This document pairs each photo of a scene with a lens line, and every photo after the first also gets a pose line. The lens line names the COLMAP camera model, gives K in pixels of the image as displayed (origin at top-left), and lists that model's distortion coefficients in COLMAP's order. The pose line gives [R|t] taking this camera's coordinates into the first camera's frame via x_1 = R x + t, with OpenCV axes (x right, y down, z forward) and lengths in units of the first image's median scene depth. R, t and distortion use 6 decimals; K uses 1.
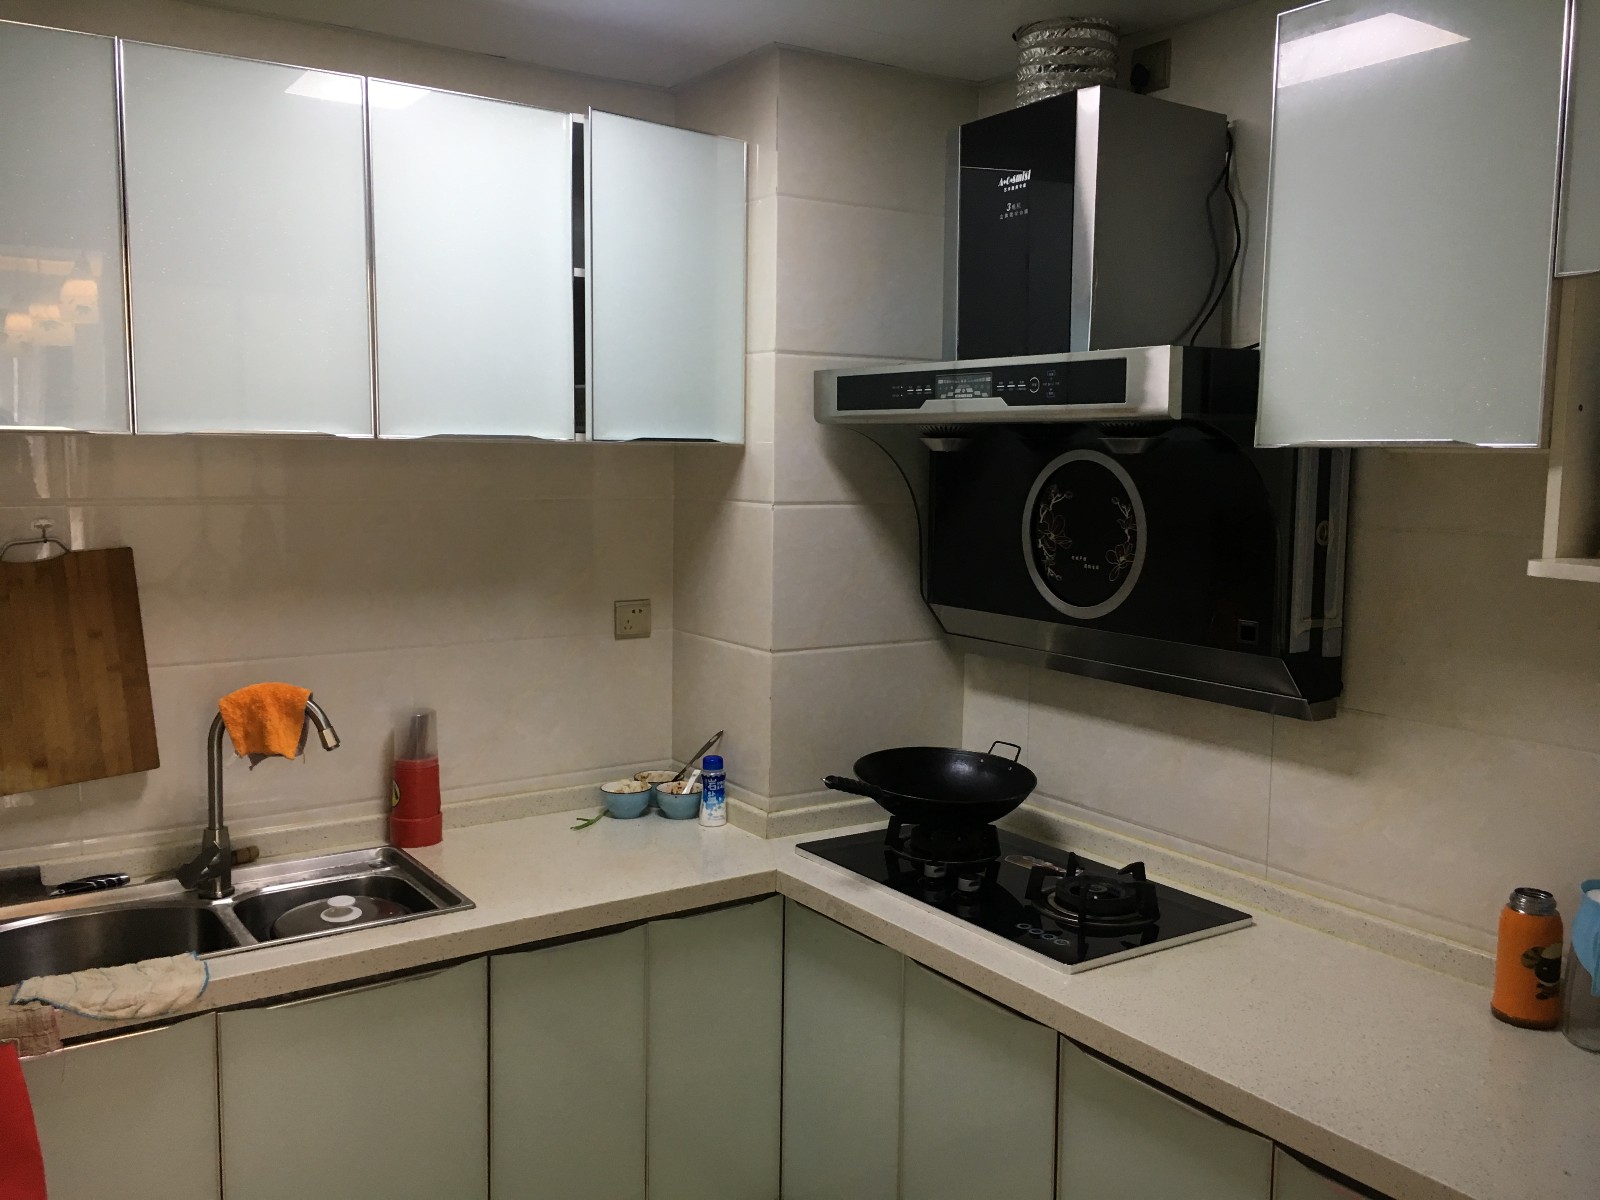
lens RADIAL K [[1361.3, 0, 800.3], [0, 1361.3, 599.4], [0, 0, 1]] dist [0.010572, 0.002883]
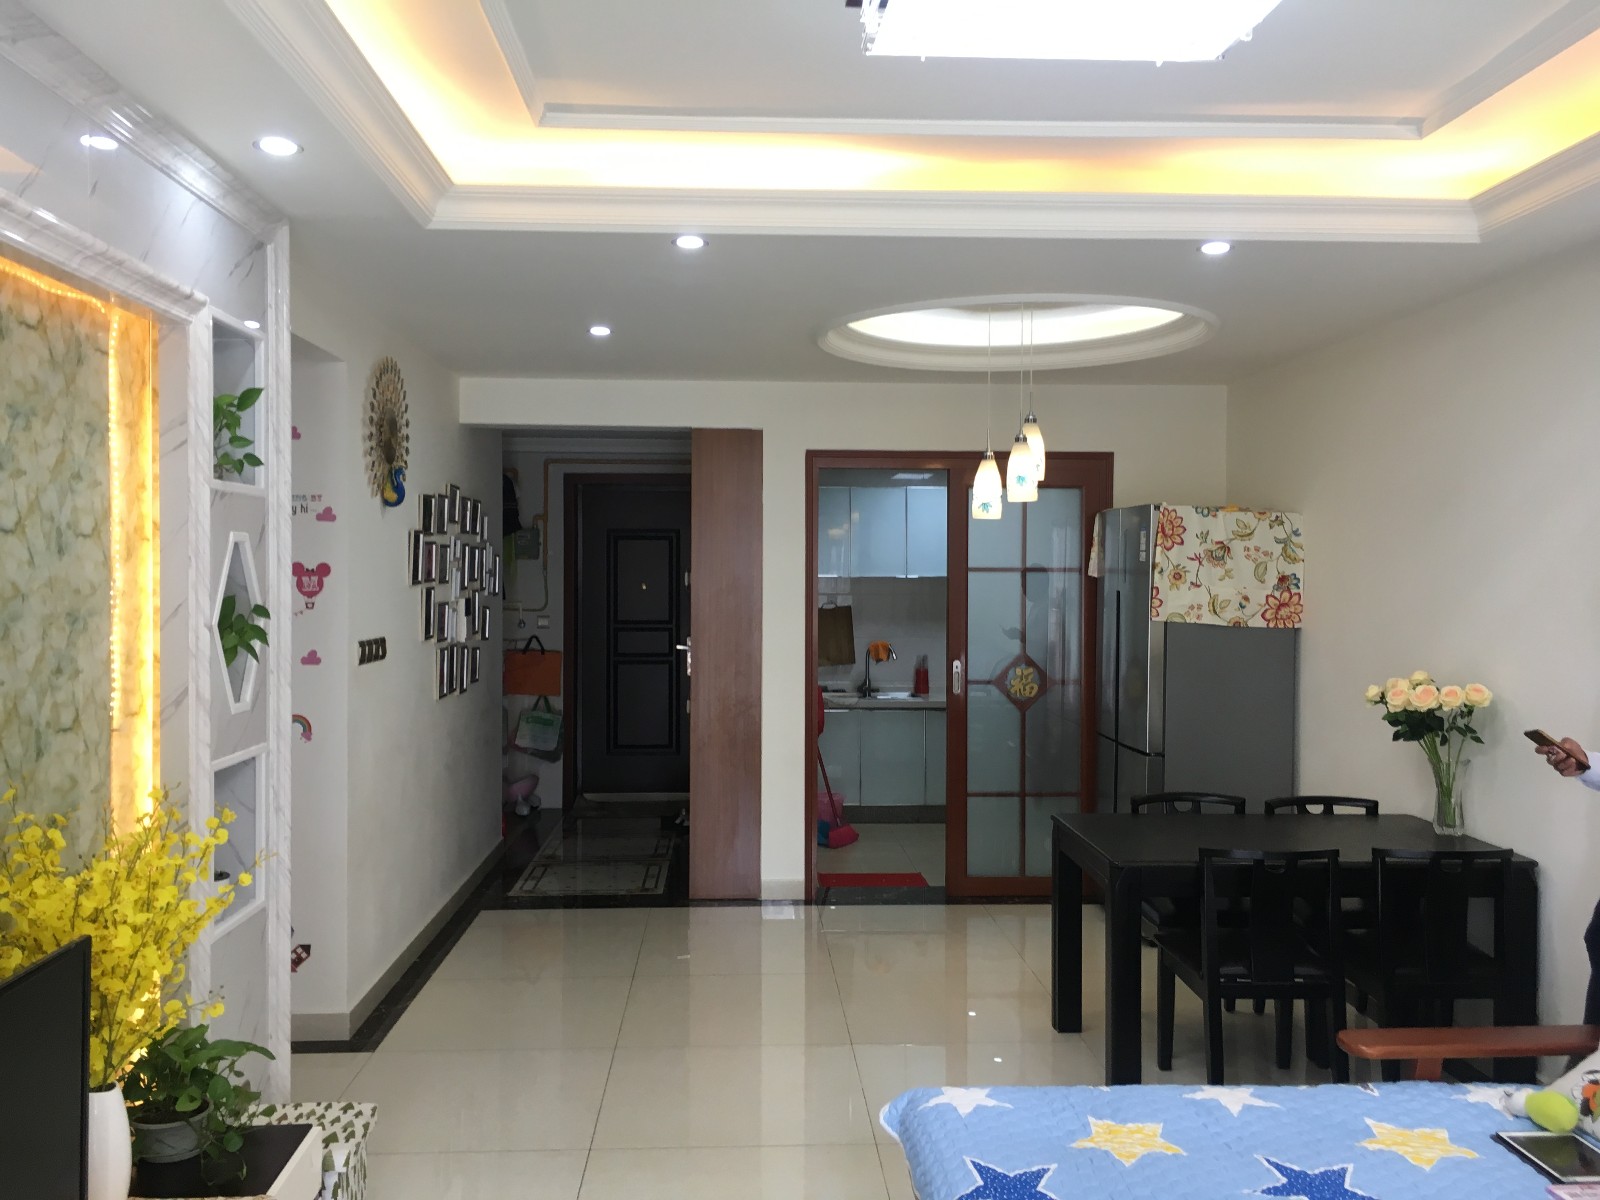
lens RADIAL K [[1361.3, 0, 799.2], [0, 1361.3, 595.7], [0, 0, 1]] dist [0.010572, 0.002883]
pose [[0.854764, 0.002390, -0.519011, 1.390000], [-0.049873, 0.995740, -0.077550, 0.240378], [0.516614, 0.092172, 0.851243, -2.370830]]
